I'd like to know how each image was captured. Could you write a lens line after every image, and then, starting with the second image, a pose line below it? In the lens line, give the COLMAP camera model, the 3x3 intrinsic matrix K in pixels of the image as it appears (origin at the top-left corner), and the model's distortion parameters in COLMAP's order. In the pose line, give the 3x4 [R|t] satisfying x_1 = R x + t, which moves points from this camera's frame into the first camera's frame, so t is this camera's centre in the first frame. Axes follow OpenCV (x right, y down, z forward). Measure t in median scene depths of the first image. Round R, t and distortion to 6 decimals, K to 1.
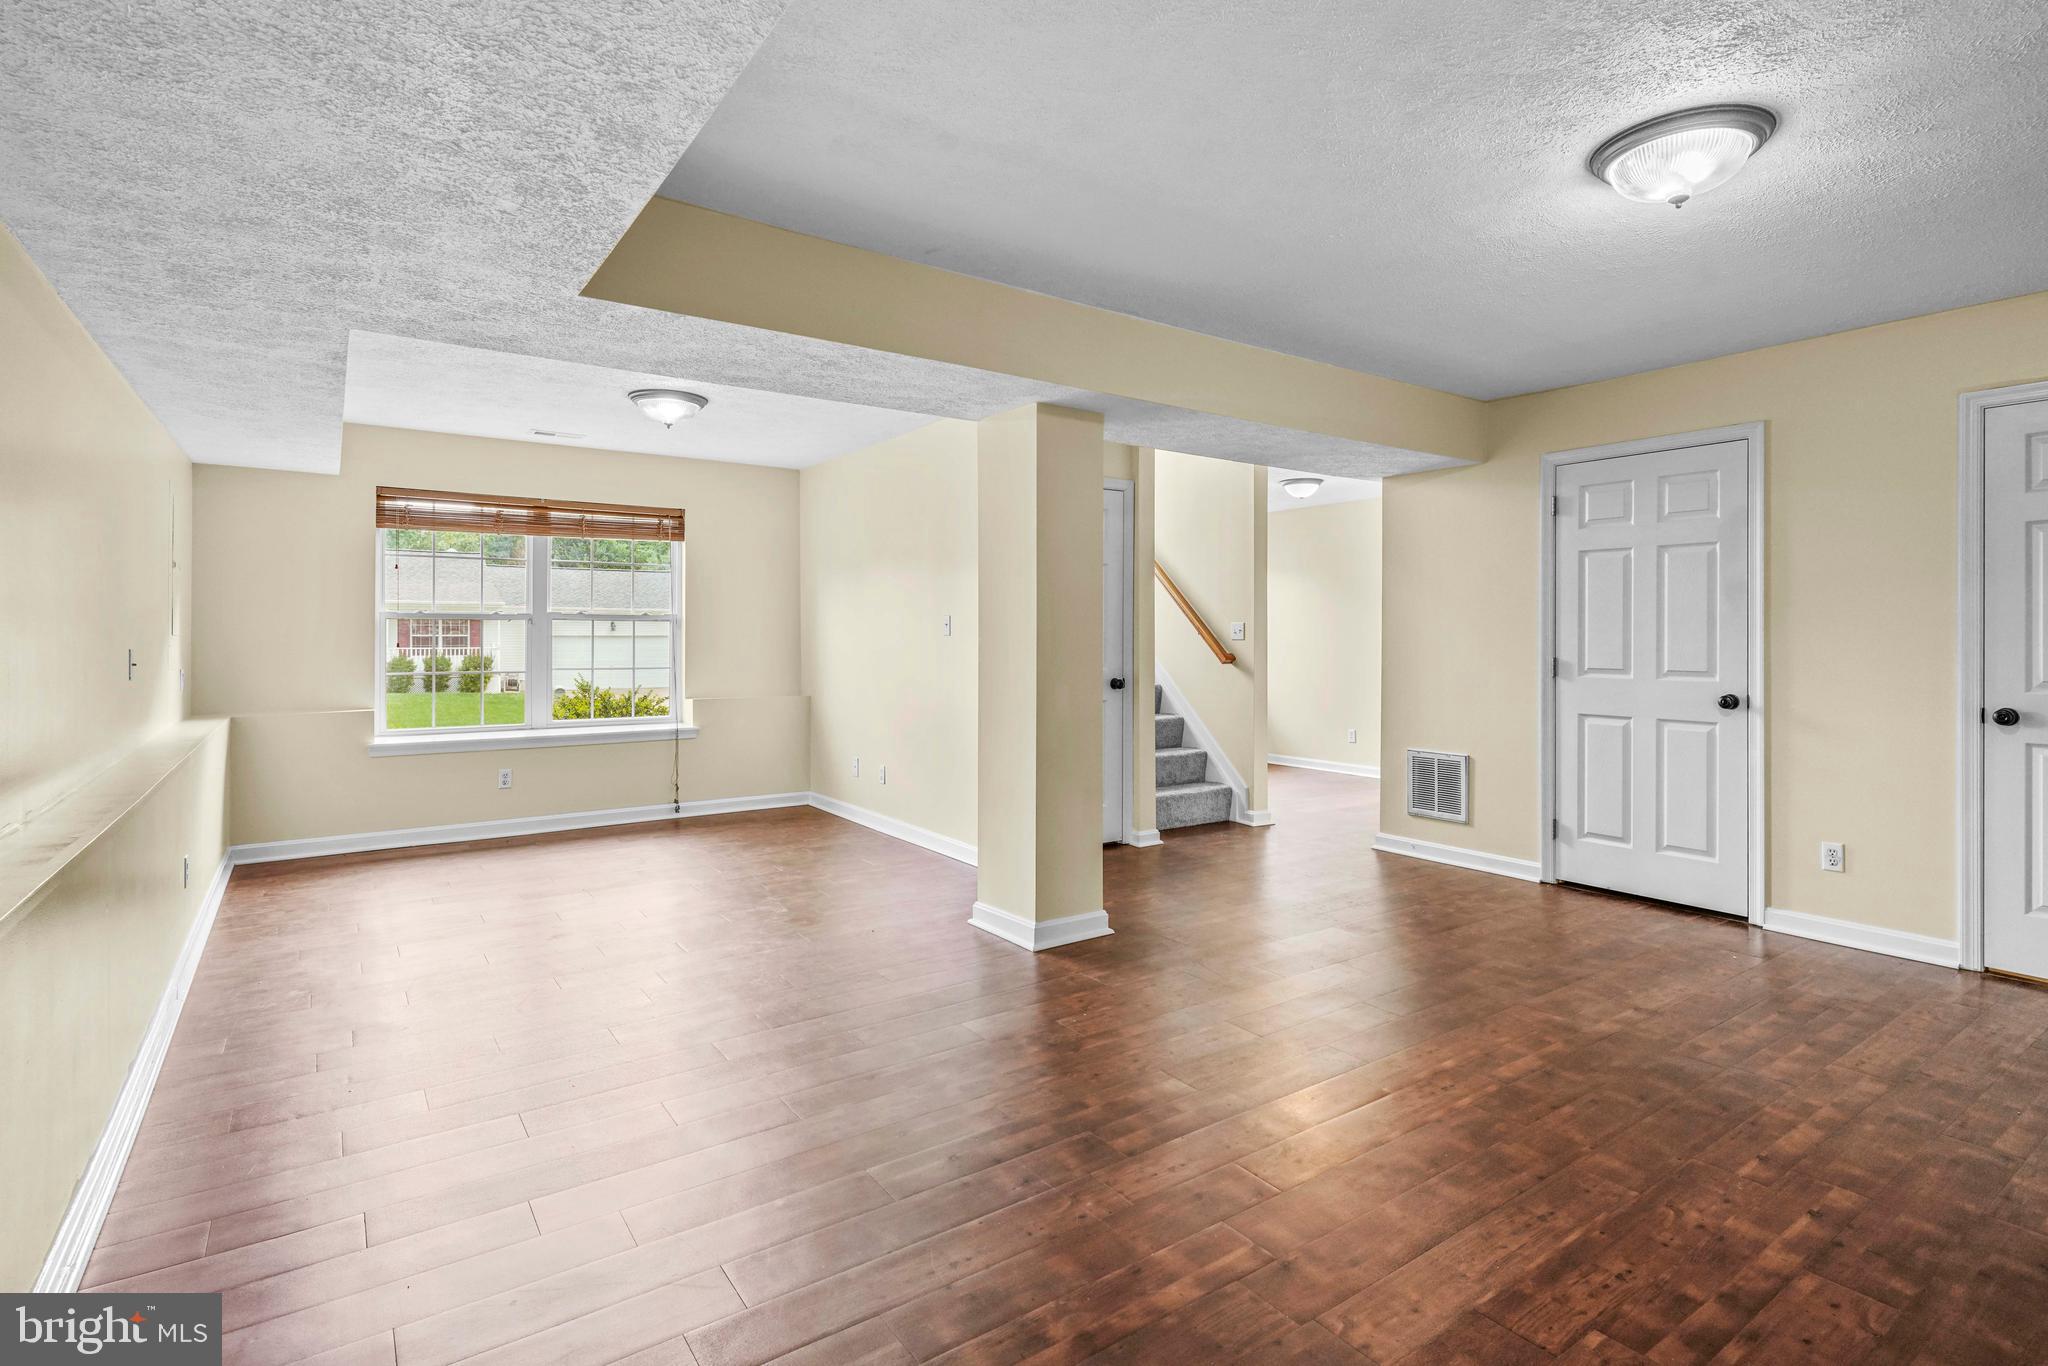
lens RADIAL K [[995.2, 0, 1018.9], [0, 995.2, 638.6], [0, 0, 1]] dist [0.005046, -0.003821]
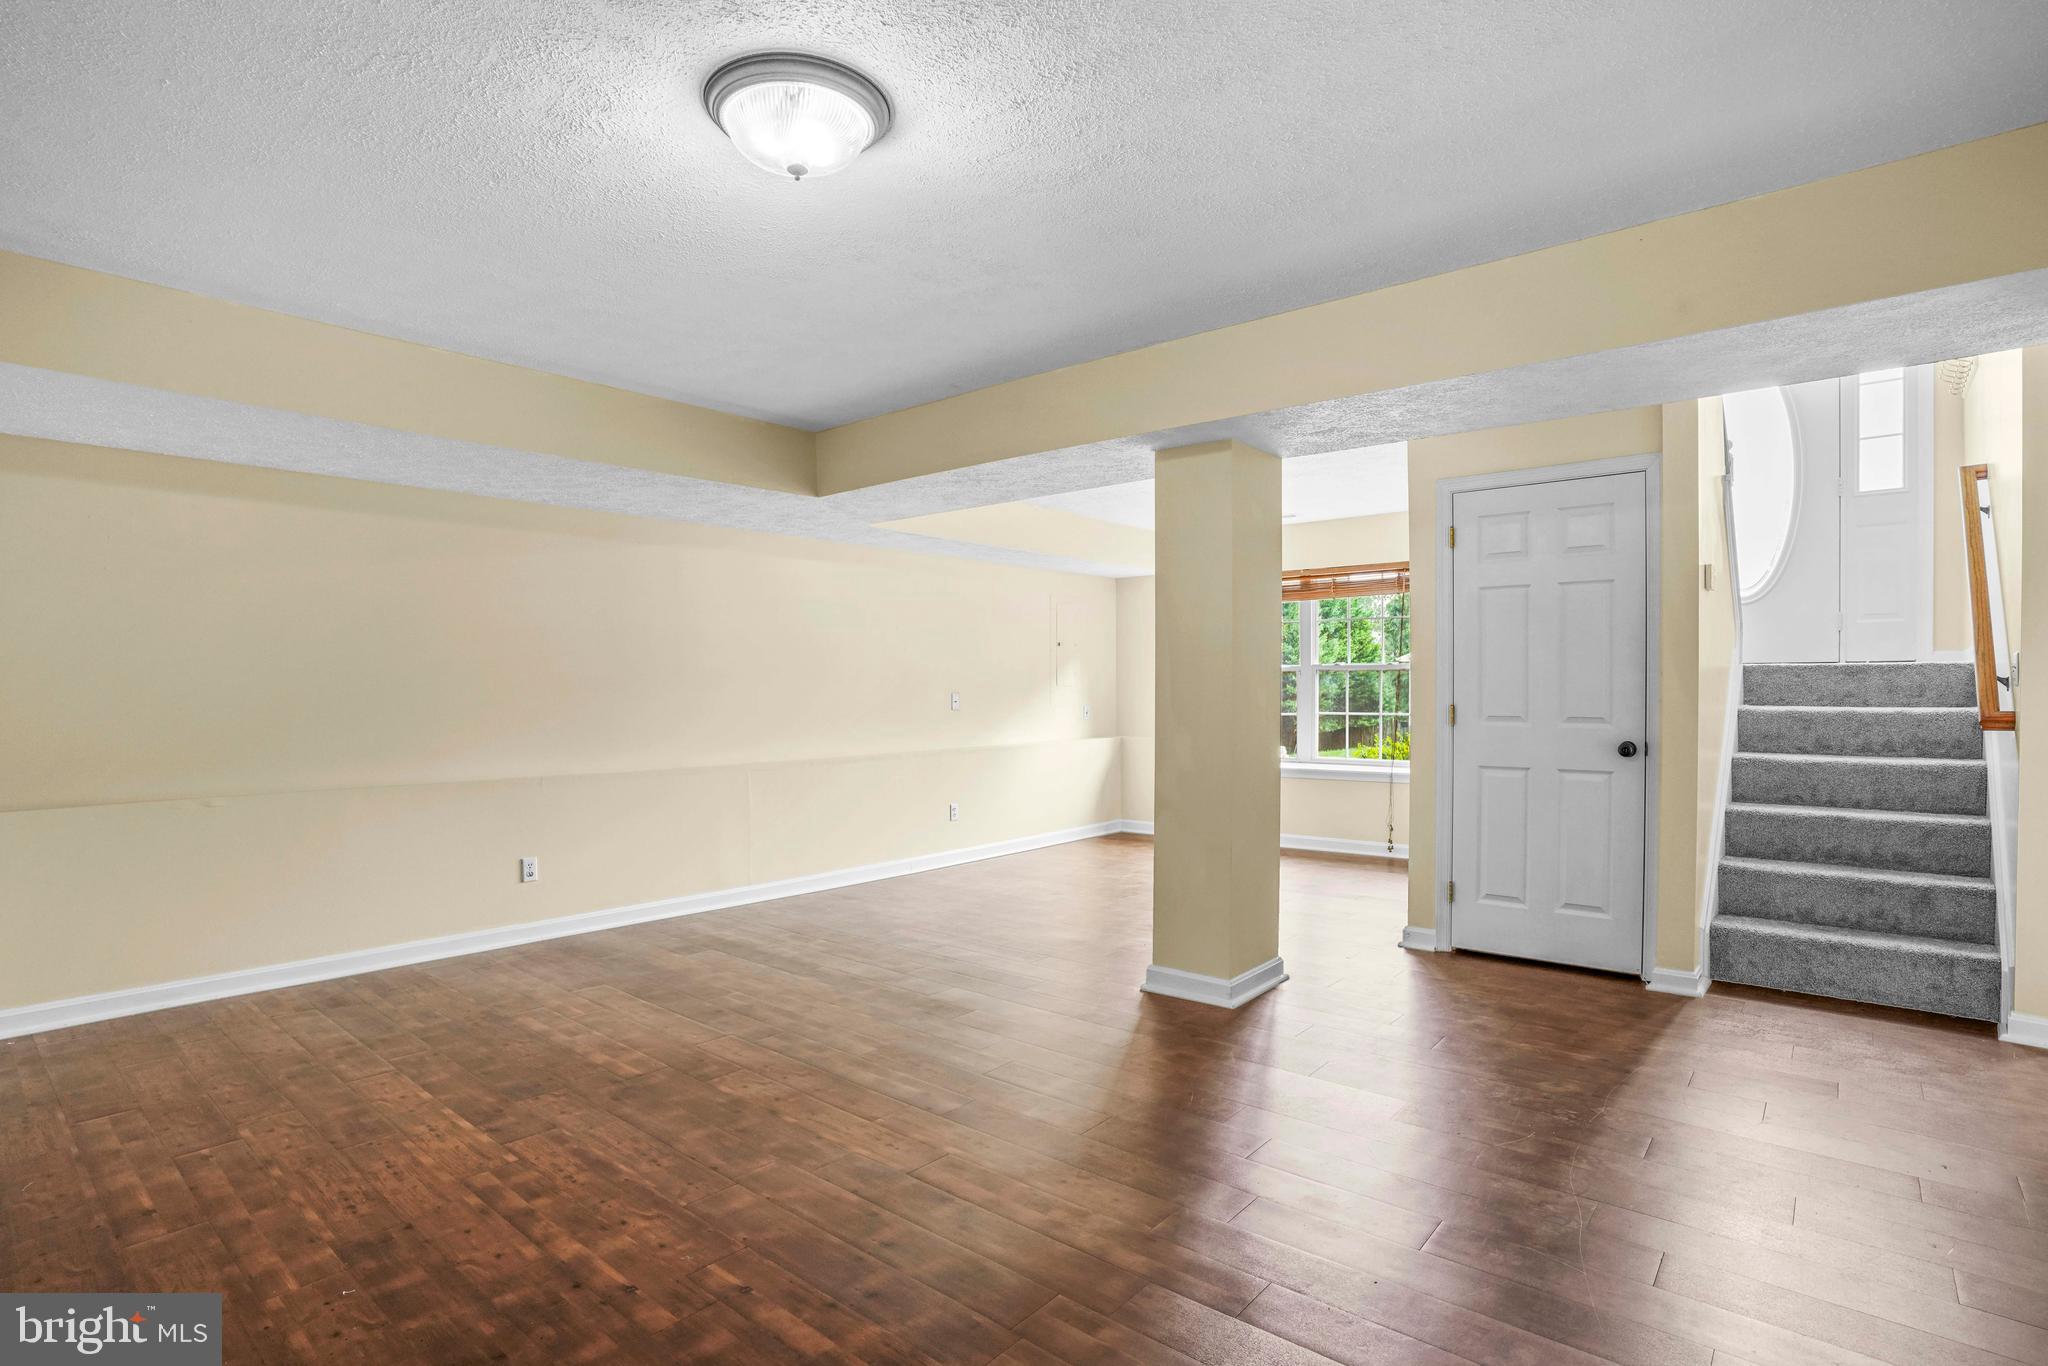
lens RADIAL K [[1010.5, 0, 1024.5], [0, 1010.5, 689.3], [0, 0, 1]] dist [-0.023606, 0.001988]
pose [[0.242998, -0.003751, -0.970020, 1.656837], [0.008602, 0.999962, -0.001712, 0.004990], [0.969989, -0.007928, 0.243021, 1.034607]]
